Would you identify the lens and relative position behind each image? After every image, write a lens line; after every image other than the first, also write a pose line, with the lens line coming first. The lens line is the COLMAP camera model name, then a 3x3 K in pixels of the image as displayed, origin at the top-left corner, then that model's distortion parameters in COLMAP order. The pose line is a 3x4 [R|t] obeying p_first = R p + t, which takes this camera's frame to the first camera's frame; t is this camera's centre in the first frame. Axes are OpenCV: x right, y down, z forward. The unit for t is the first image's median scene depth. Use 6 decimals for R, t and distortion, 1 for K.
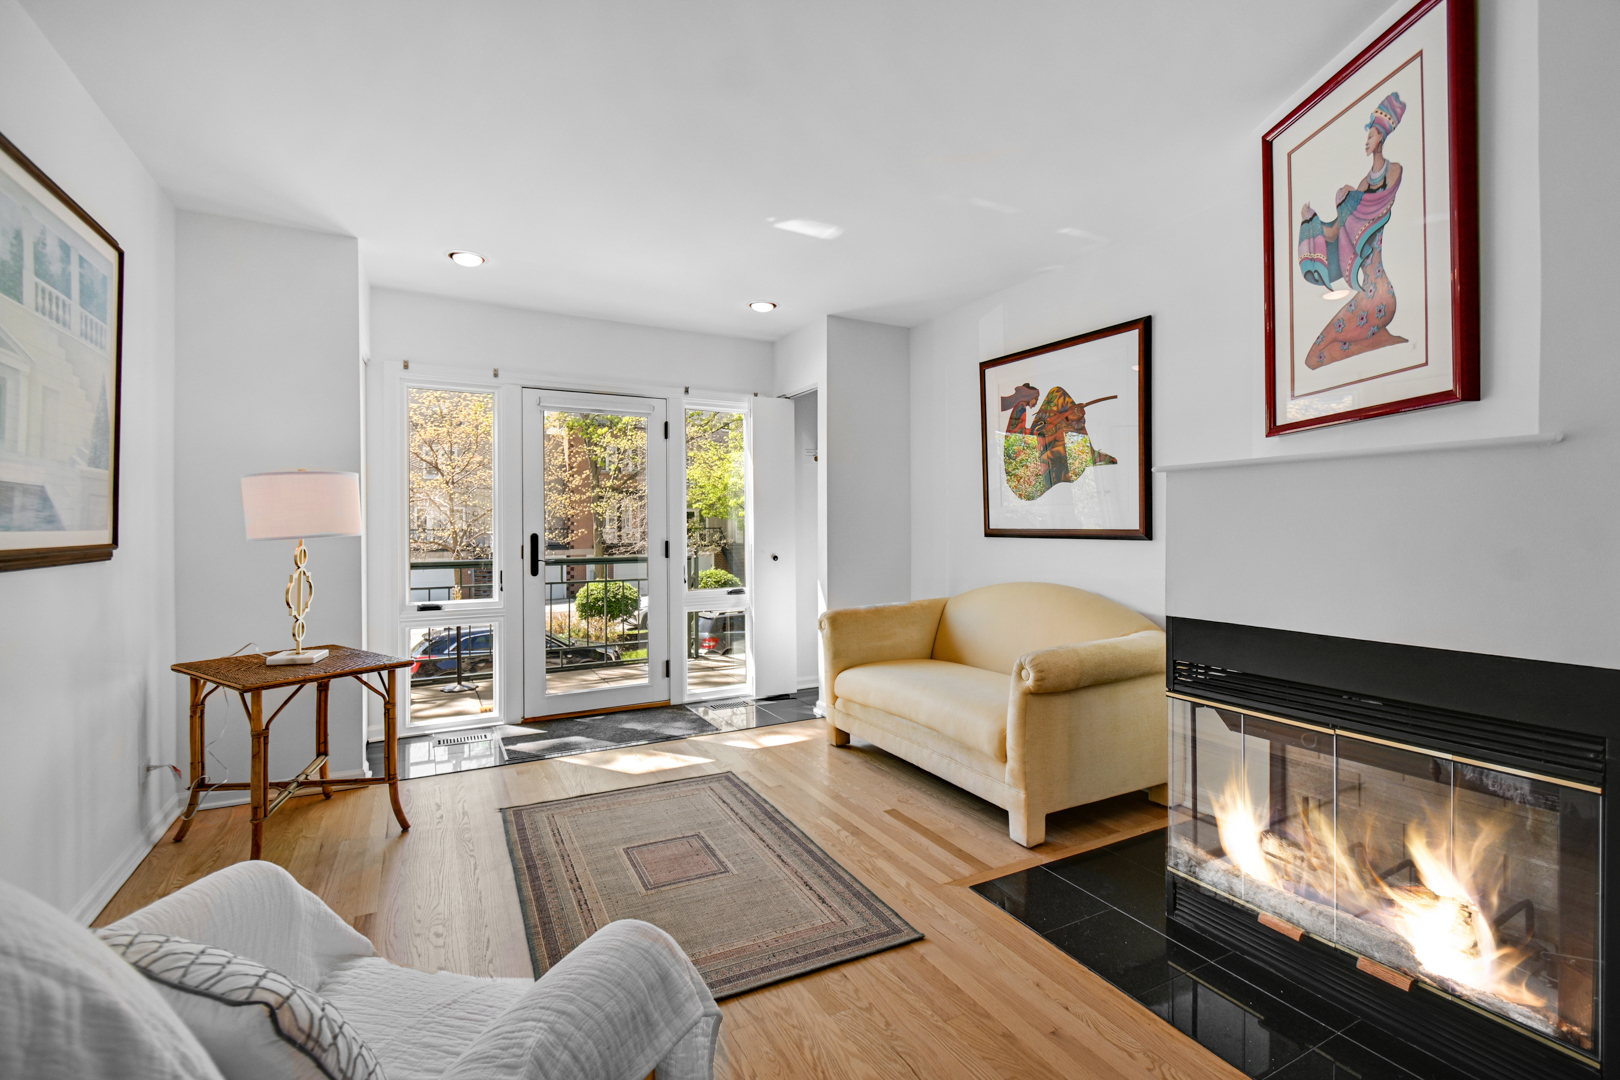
lens RADIAL K [[718.5, 0, 809.3], [0, 718.5, 532.3], [0, 0, 1]] dist [-0.000469, -0.004633]
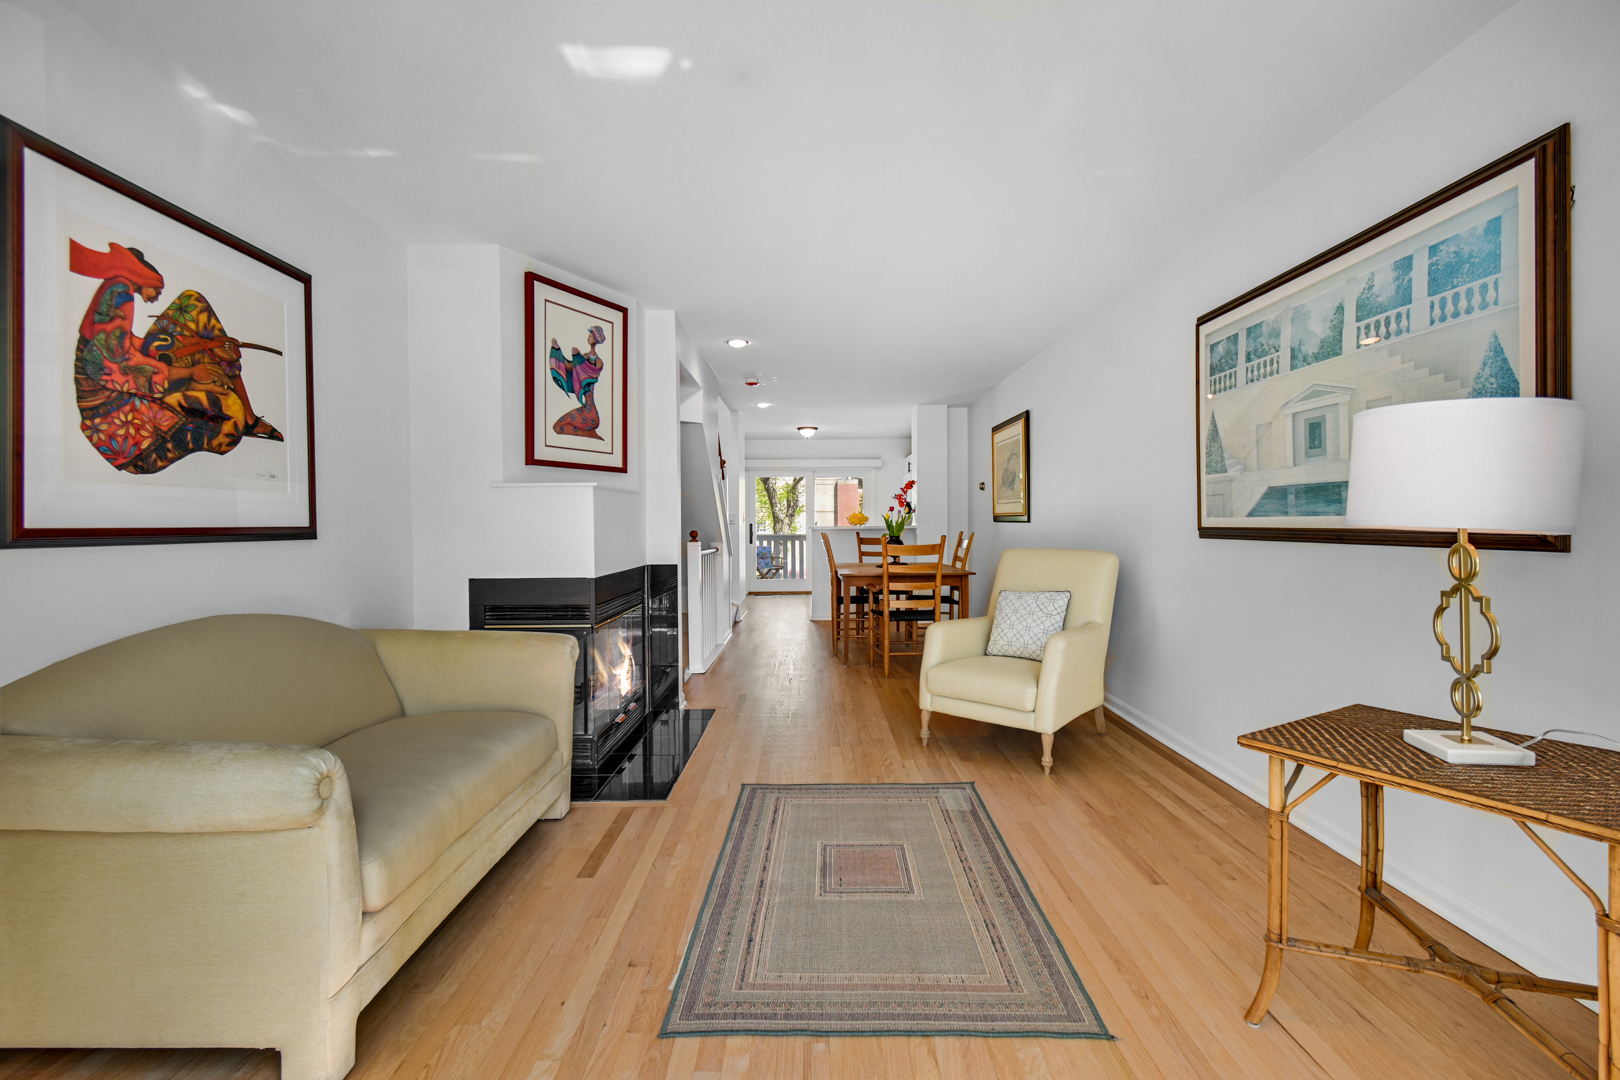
lens RADIAL K [[718.5, 0, 815.5], [0, 718.5, 535.7], [0, 0, 1]] dist [-0.000469, -0.004633]
pose [[-0.883377, -0.001899, 0.468658, -0.490864], [0.011607, 0.999596, 0.025928, -0.008154], [-0.468519, 0.028344, -0.882999, 1.588463]]
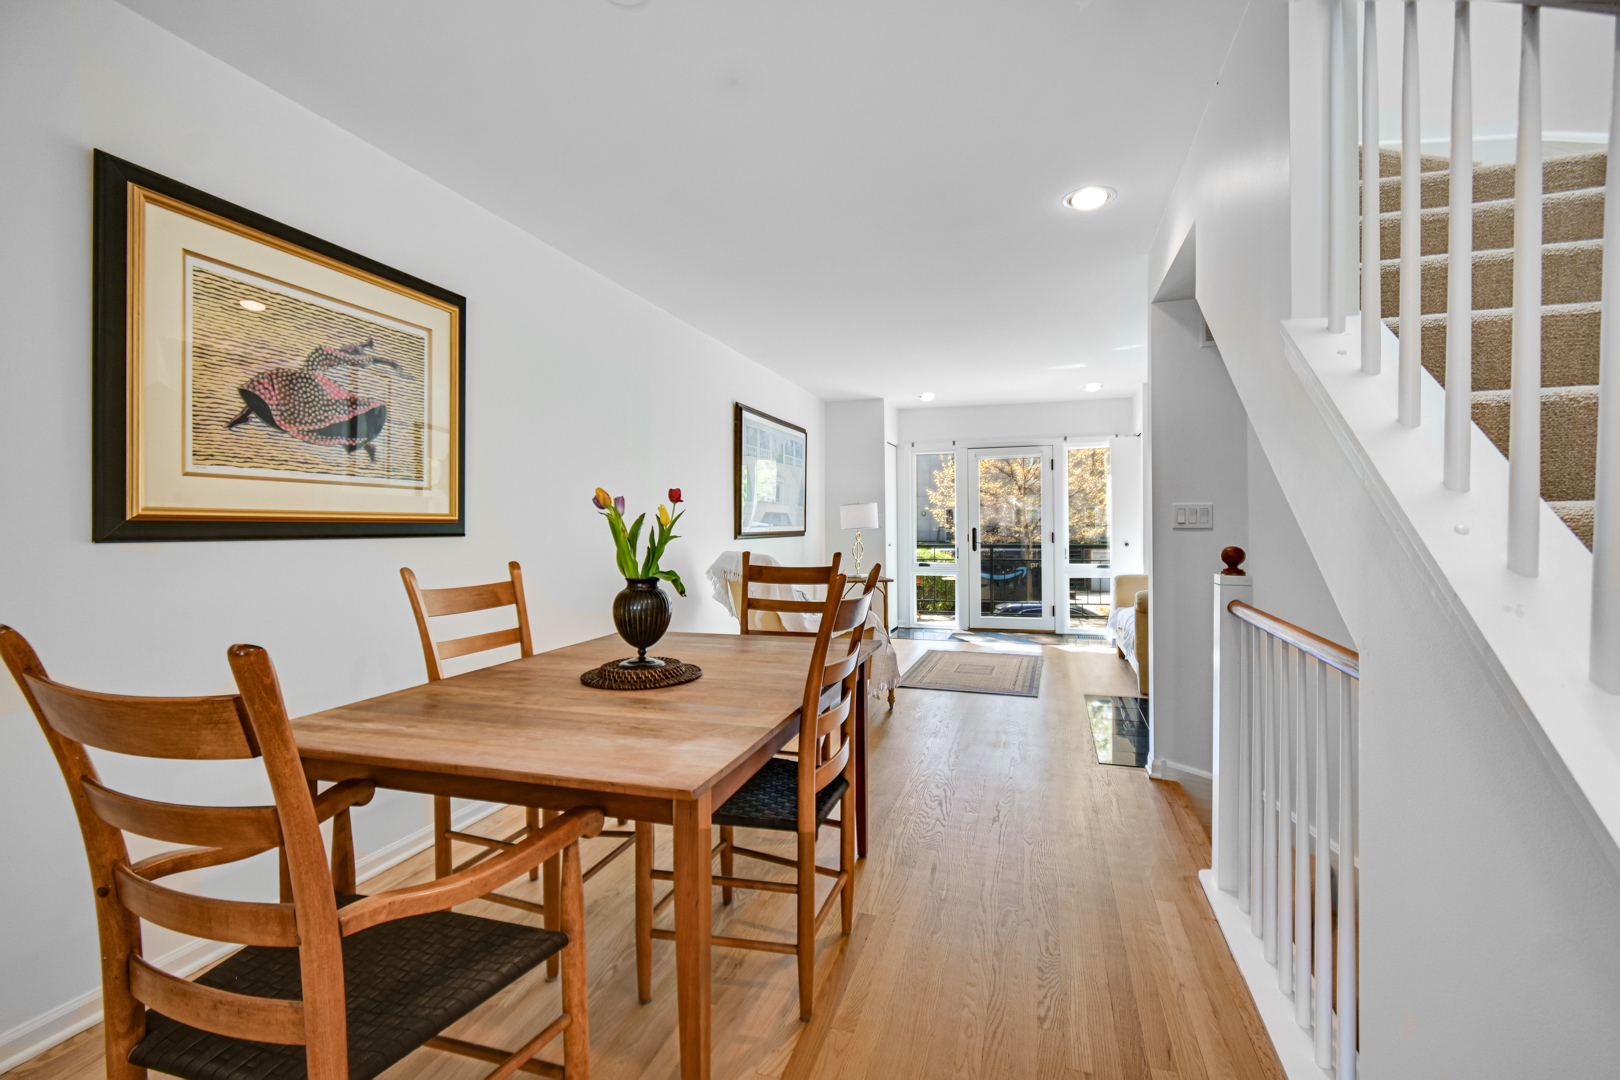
lens RADIAL K [[718.5, 0, 794.1], [0, 718.5, 525.5], [0, 0, 1]] dist [-0.000469, -0.004633]
pose [[0.680935, -0.001703, -0.732342, 0.933506], [-0.001418, 0.999992, -0.003645, 0.005050], [0.732343, 0.003520, 0.680927, -0.844213]]
